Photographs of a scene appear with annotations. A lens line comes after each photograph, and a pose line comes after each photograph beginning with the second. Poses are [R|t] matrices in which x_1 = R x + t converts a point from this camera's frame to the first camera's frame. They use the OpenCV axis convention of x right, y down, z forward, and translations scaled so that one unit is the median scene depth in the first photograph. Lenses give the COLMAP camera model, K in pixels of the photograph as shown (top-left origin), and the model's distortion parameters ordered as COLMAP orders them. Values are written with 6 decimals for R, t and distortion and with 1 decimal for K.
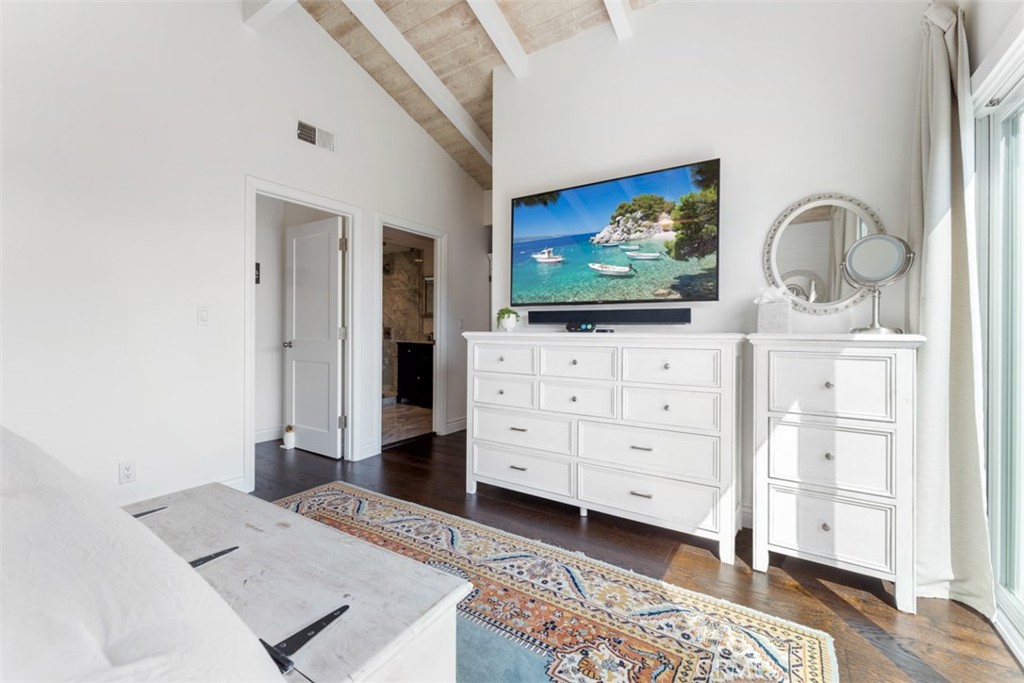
lens RADIAL K [[410.1, 0, 511.9], [0, 410.1, 334.2], [0, 0, 1]] dist [-0.001637, -0.000323]
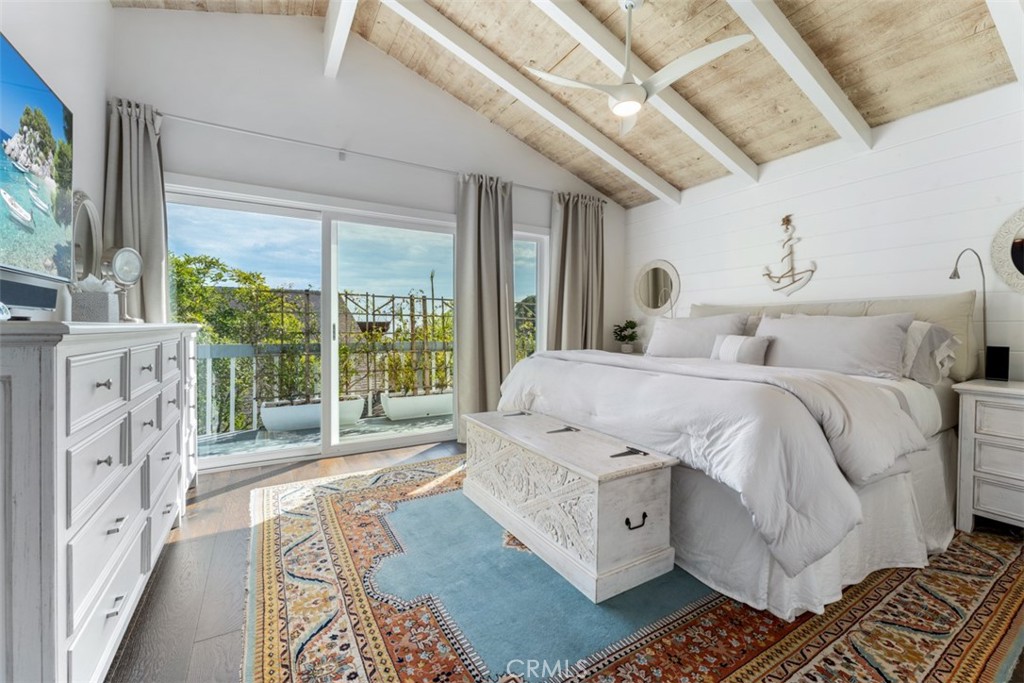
lens RADIAL K [[410.1, 0, 511.4], [0, 410.1, 332.7], [0, 0, 1]] dist [-0.001637, -0.000323]
pose [[-0.893112, -0.015805, 0.449556, -0.857682], [-0.007165, 0.999756, 0.020916, 0.002176], [-0.449777, 0.015459, -0.893007, 1.736871]]
